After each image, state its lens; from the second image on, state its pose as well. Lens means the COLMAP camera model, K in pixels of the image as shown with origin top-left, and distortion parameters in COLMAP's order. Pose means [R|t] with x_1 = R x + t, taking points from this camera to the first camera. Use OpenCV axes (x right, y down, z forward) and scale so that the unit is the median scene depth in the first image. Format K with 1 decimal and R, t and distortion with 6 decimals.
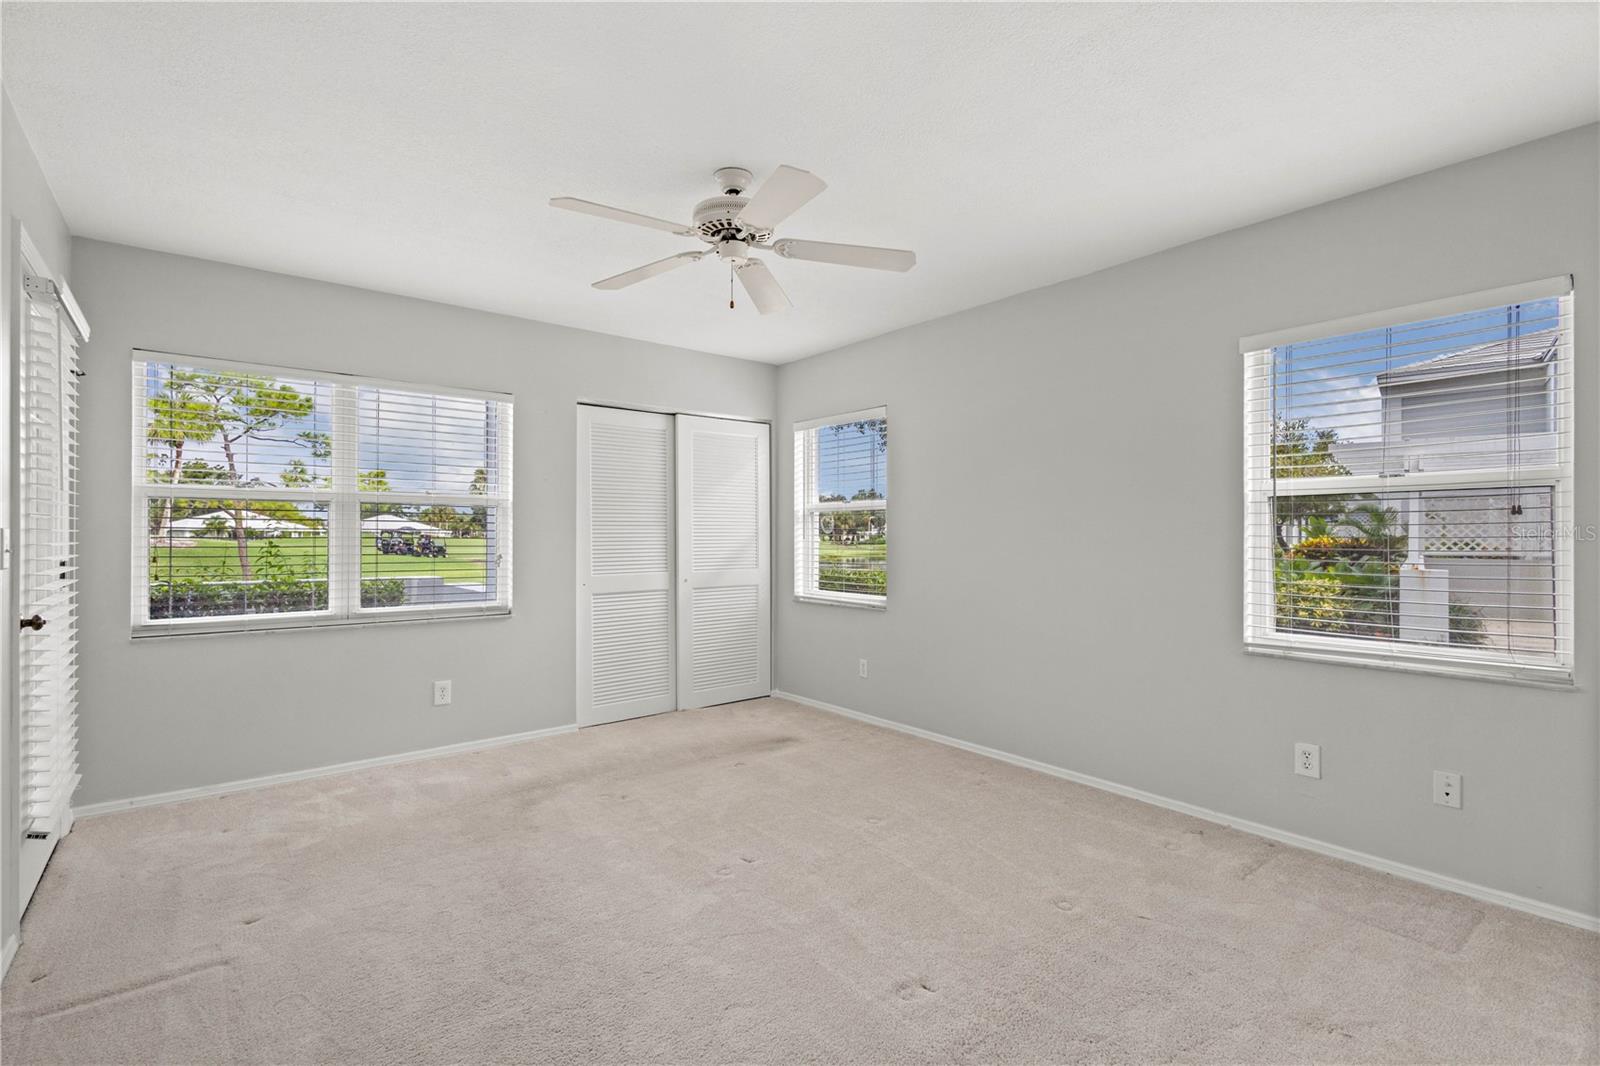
lens RADIAL K [[752.5, 0, 817.5], [0, 752.5, 523.5], [0, 0, 1]] dist [0.009407, -0.001149]
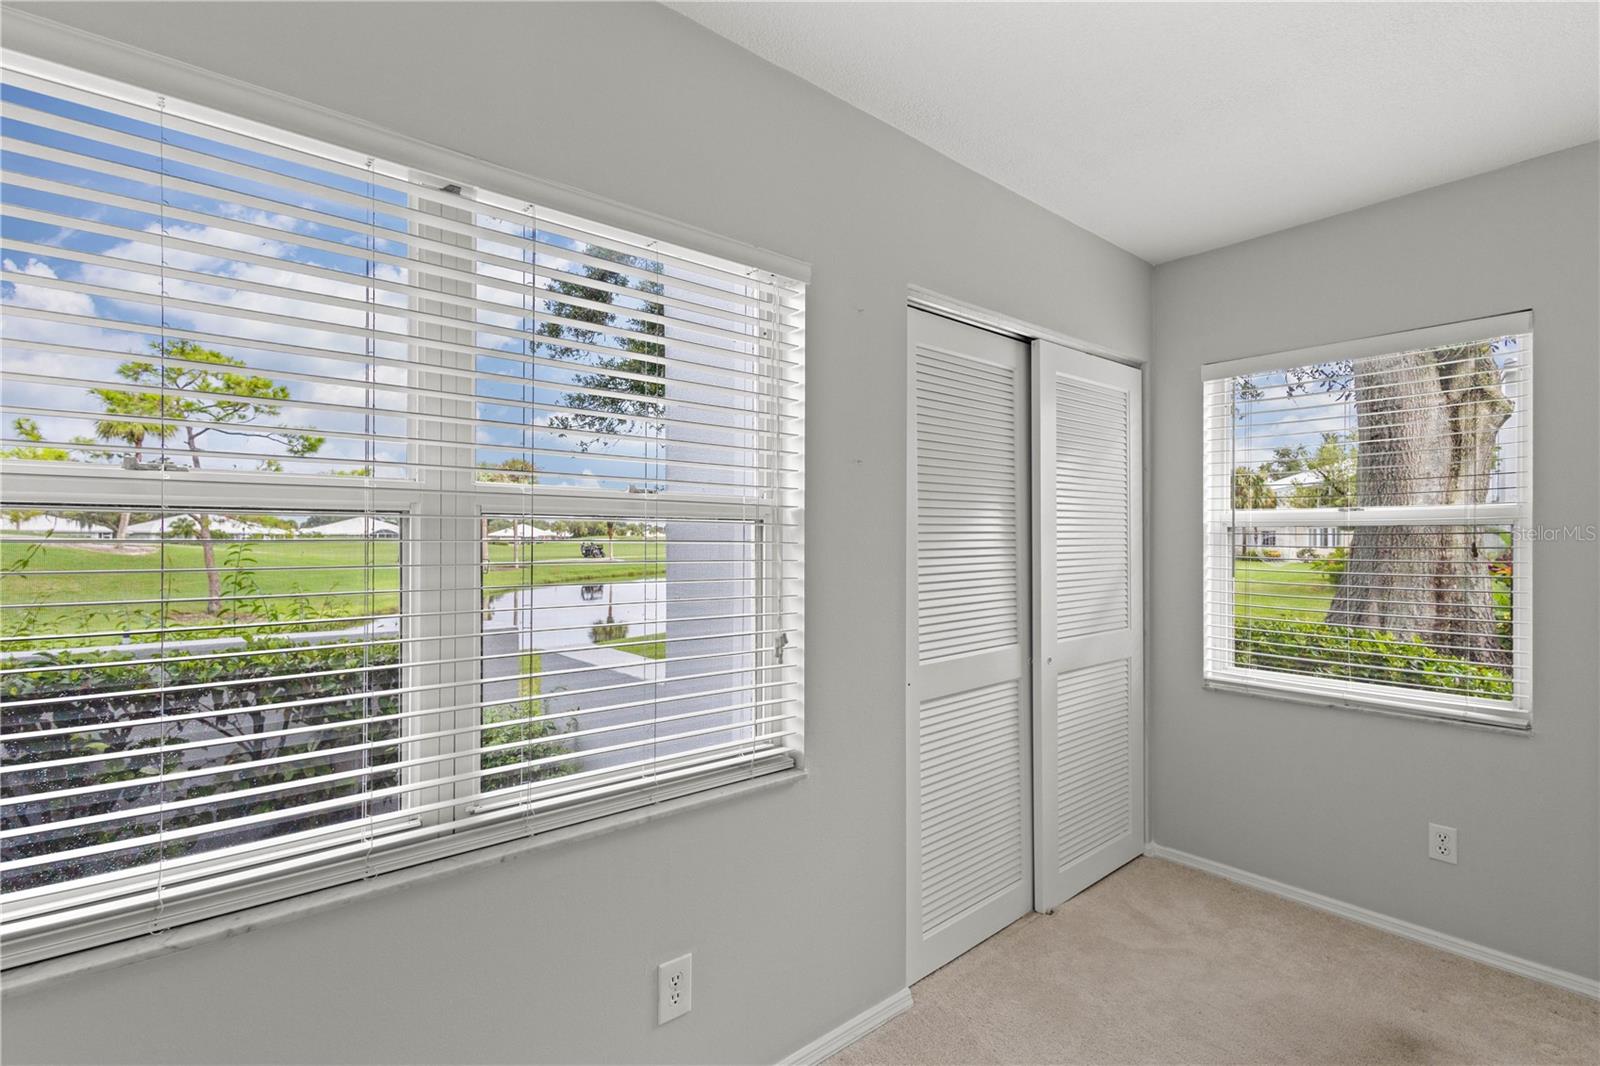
lens RADIAL K [[774.3, 0, 832.0], [0, 774.3, 534.6], [0, 0, 1]] dist [0.000630, 0.000010]
pose [[0.999694, 0.000398, 0.024749, -0.346322], [-0.000676, 0.999937, 0.011224, -0.017662], [-0.024743, -0.011238, 0.999631, 0.481166]]
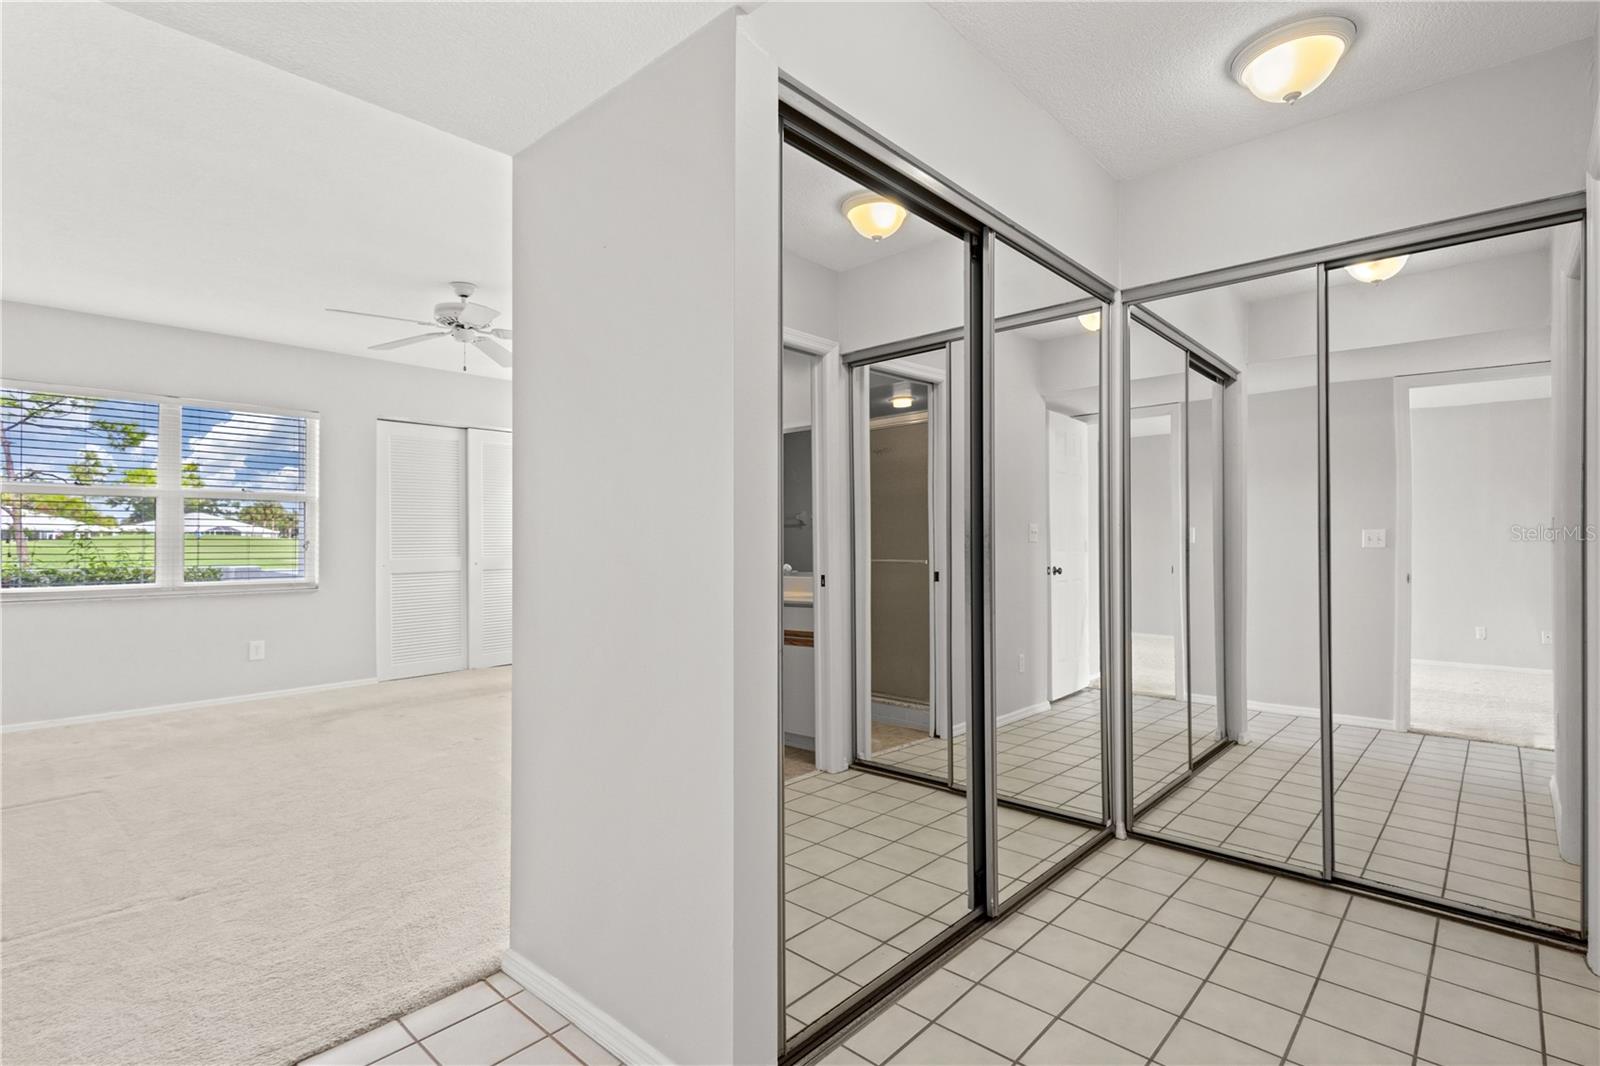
lens RADIAL K [[752.5, 0, 807.6], [0, 752.5, 528.6], [0, 0, 1]] dist [0.009407, -0.001149]
pose [[0.987358, 0.001559, 0.158499, 0.169487], [-0.002561, 0.999978, 0.006115, 0.009271], [-0.158486, -0.006444, 0.987340, -0.313901]]
